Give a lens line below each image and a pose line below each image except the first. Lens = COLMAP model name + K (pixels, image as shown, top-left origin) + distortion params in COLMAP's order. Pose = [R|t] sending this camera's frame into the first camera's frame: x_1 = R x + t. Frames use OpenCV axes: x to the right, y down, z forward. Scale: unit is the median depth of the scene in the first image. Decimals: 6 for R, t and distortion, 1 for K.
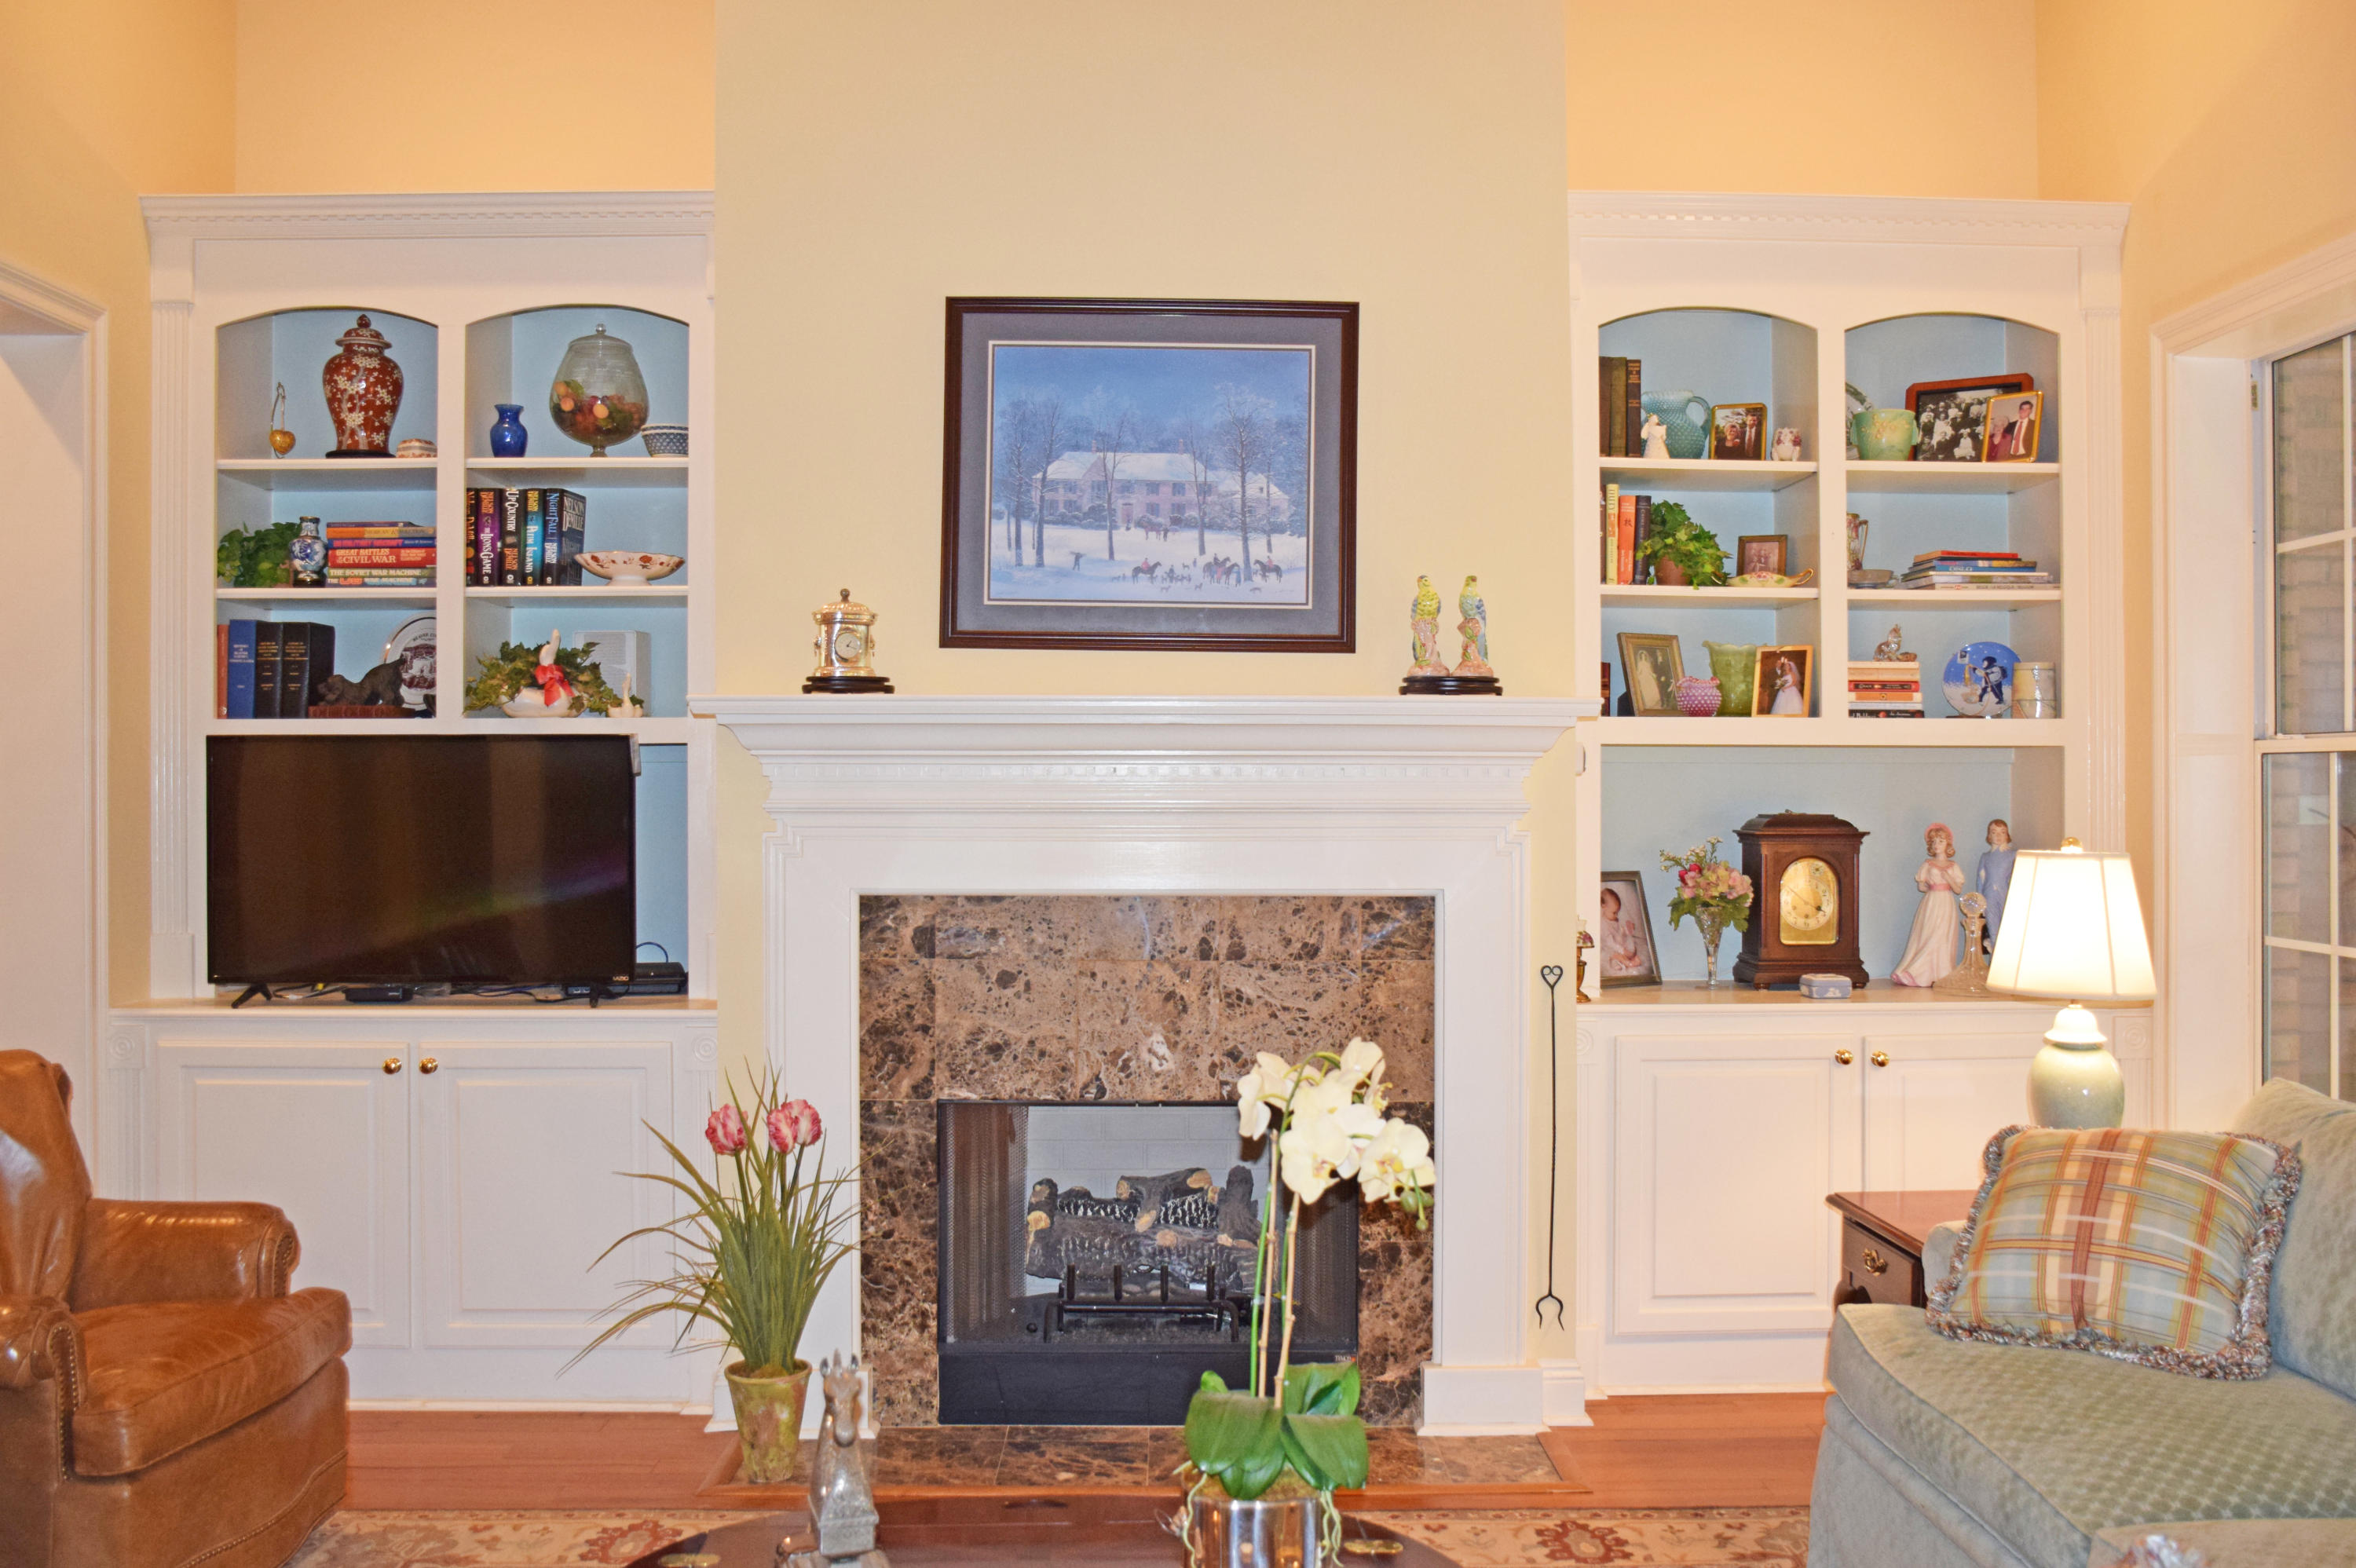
lens RADIAL K [[2027.4, 0, 1178.3], [0, 2027.4, 807.6], [0, 0, 1]] dist [-0.109358, 0.085230]
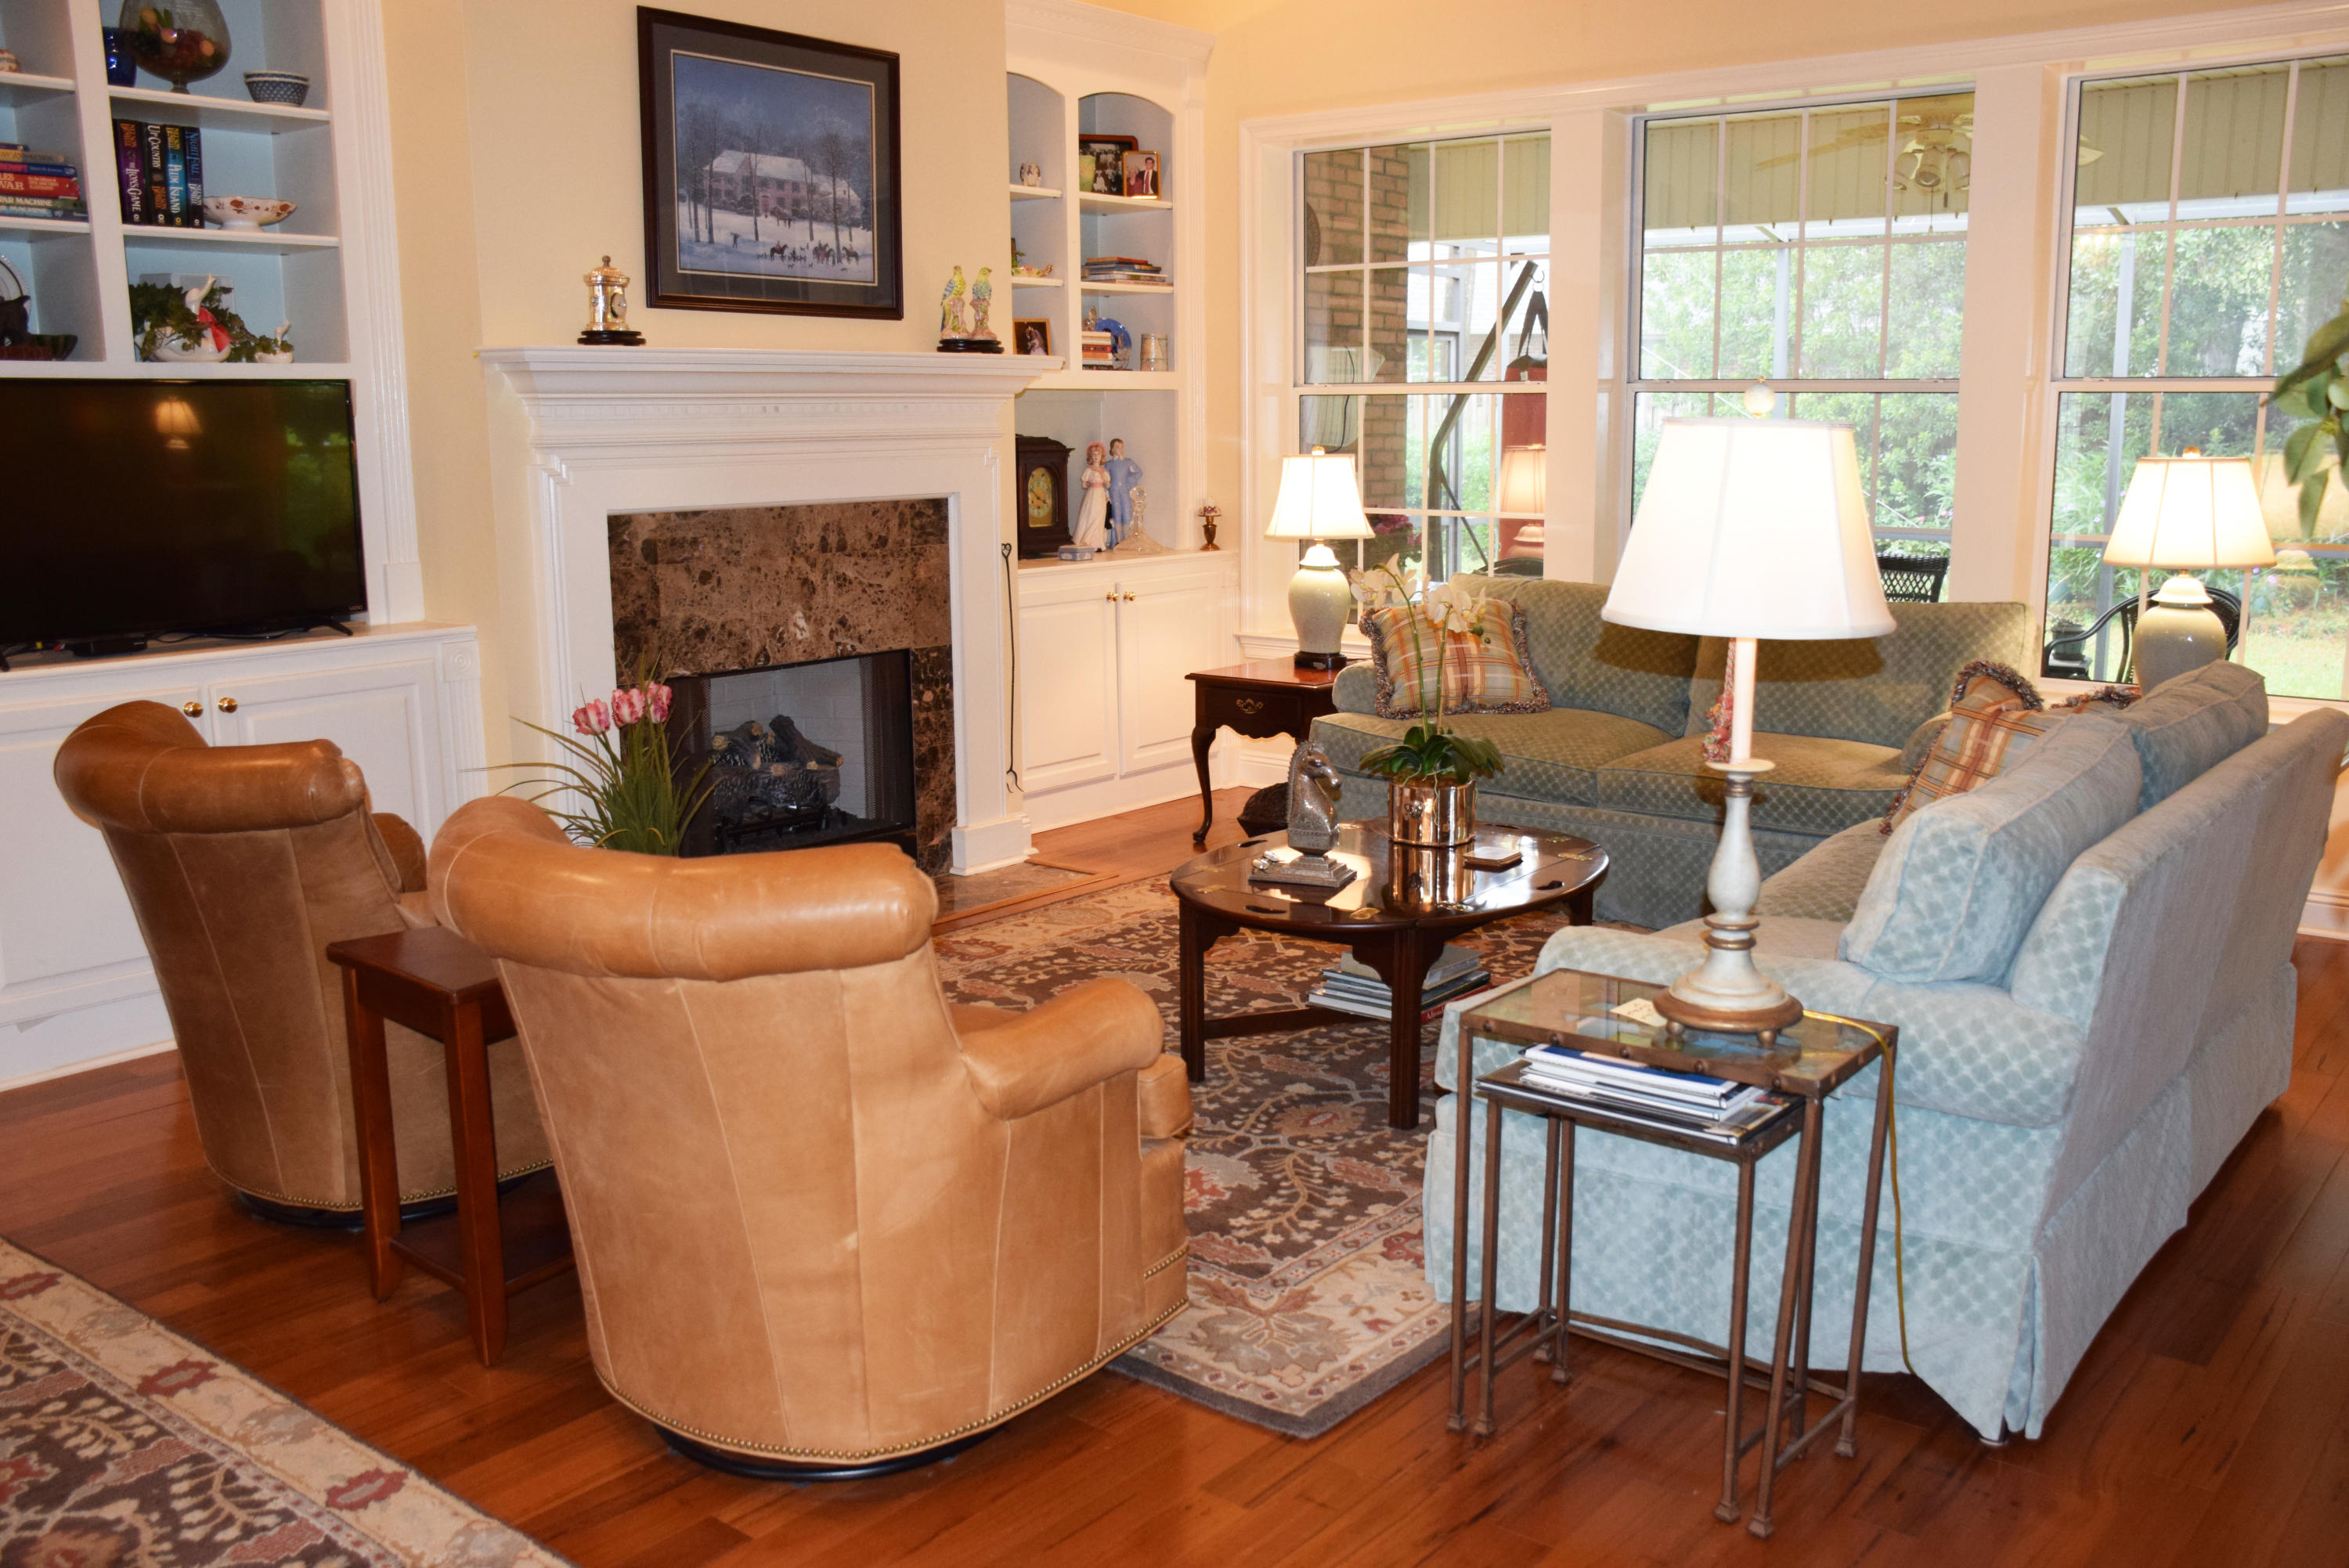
lens RADIAL K [[2021.3, 0, 1185.3], [0, 2021.3, 785.2], [0, 0, 1]] dist [-0.109358, 0.085230]
pose [[0.641138, -0.142653, 0.754051, -0.850556], [0.010979, 0.984176, 0.176853, -0.005312], [-0.767347, -0.105108, 0.632559, -0.030841]]
